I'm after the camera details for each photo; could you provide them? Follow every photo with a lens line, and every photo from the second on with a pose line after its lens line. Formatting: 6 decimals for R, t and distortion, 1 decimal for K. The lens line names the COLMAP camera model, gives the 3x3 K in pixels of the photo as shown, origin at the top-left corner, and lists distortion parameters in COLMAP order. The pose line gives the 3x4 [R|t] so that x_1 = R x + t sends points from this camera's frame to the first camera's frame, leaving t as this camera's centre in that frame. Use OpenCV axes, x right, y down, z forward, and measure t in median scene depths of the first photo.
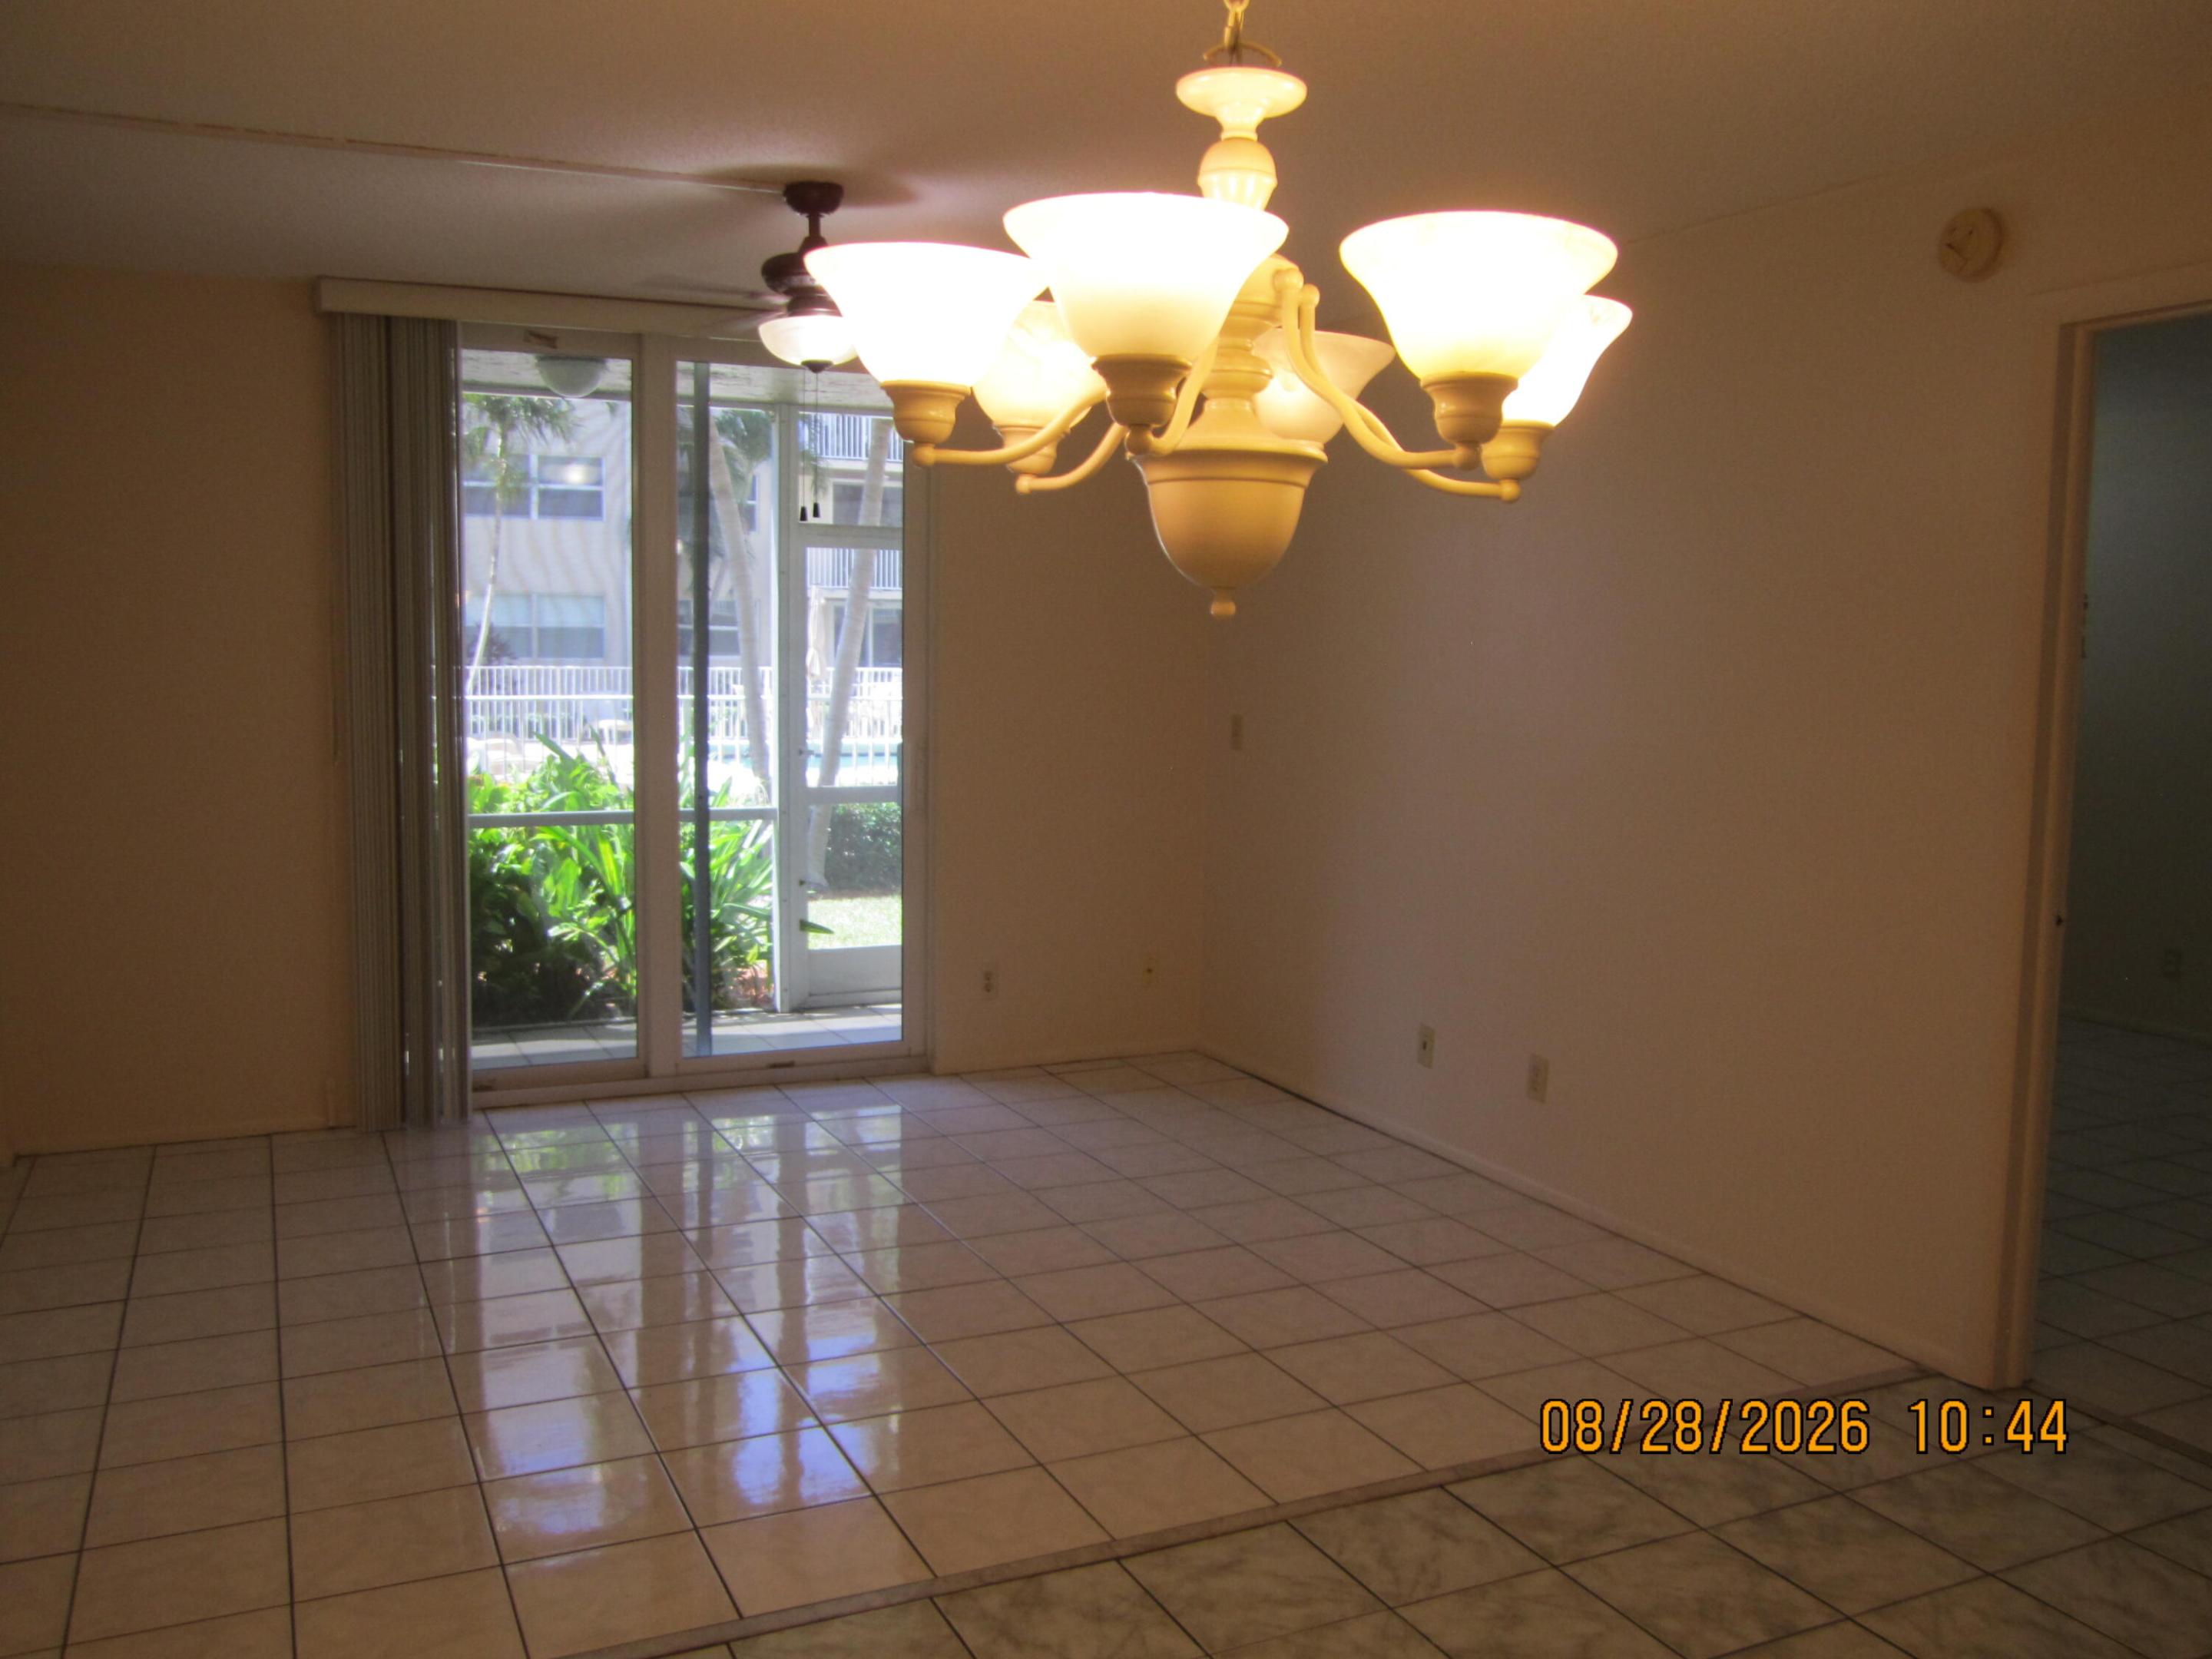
lens RADIAL K [[1839.4, 0, 1102.9], [0, 1839.4, 816.5], [0, 0, 1]] dist [-0.056986, 0.018851]
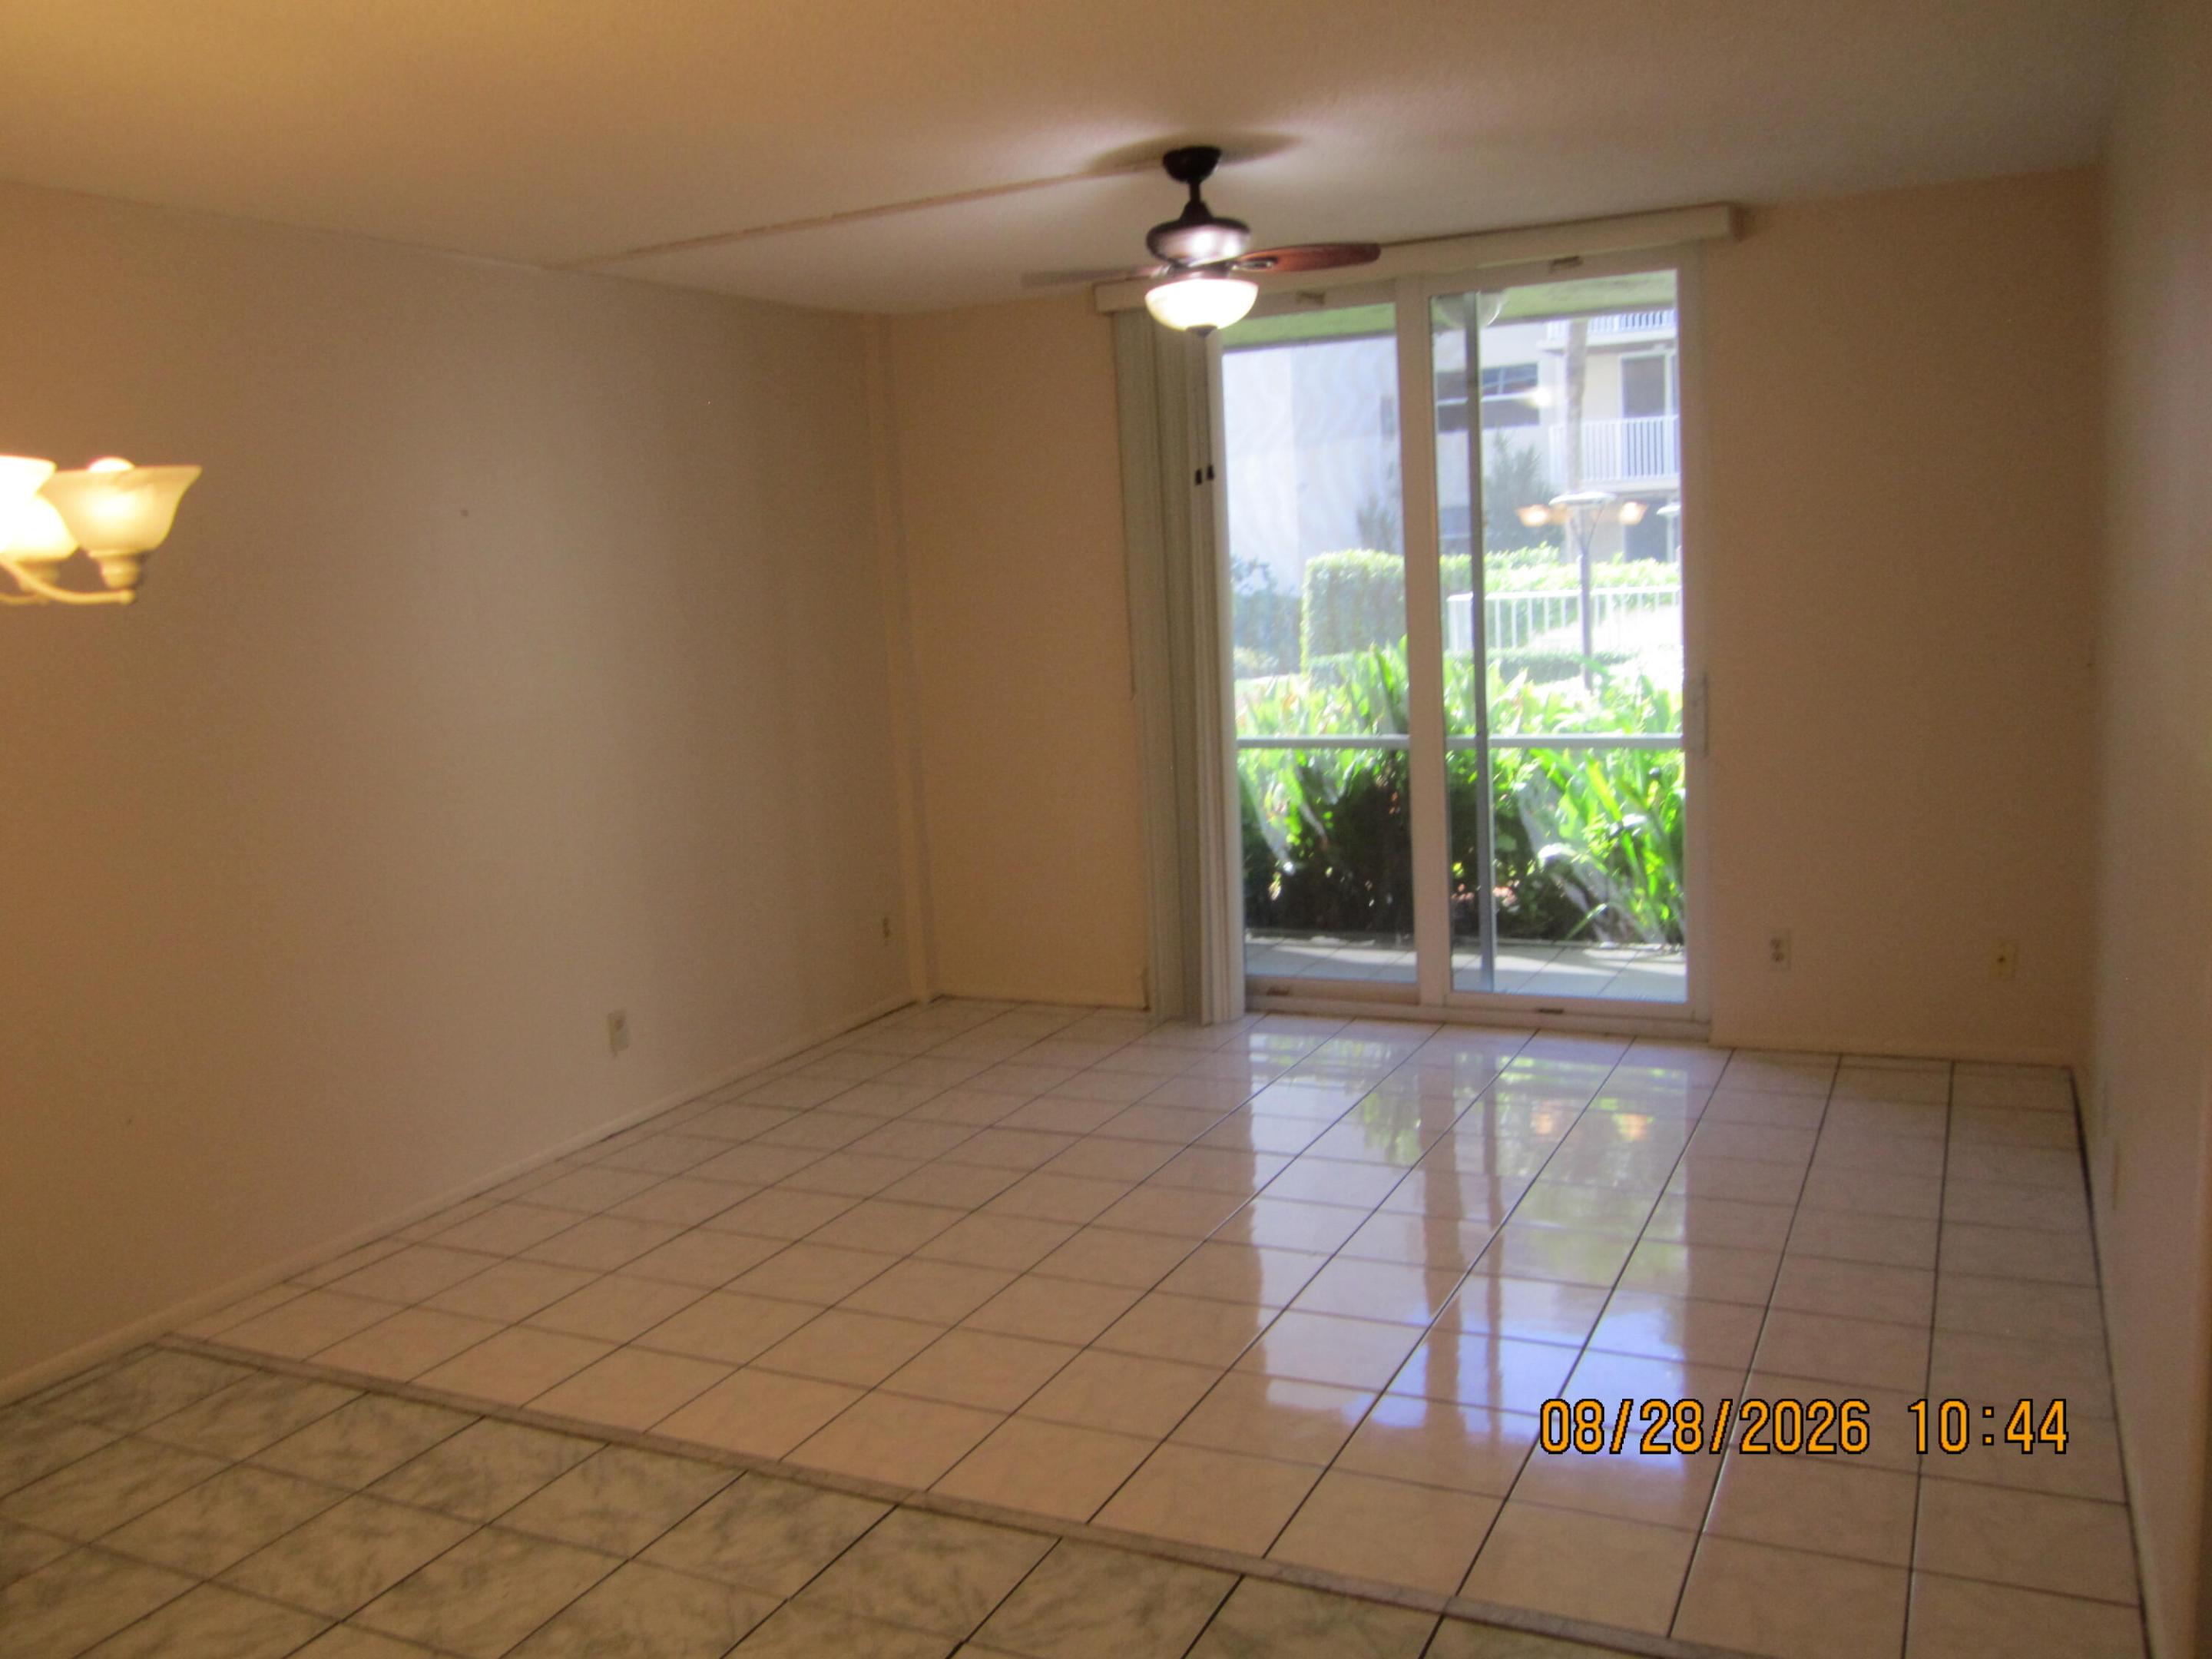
lens RADIAL K [[1839.4, 0, 1102.9], [0, 1839.4, 816.5], [0, 0, 1]] dist [-0.056986, 0.018851]
pose [[0.628572, 0.061211, -0.775339, 0.796638], [-0.010925, 0.997495, 0.069893, -0.061005], [0.777675, -0.035462, 0.627666, 0.399503]]
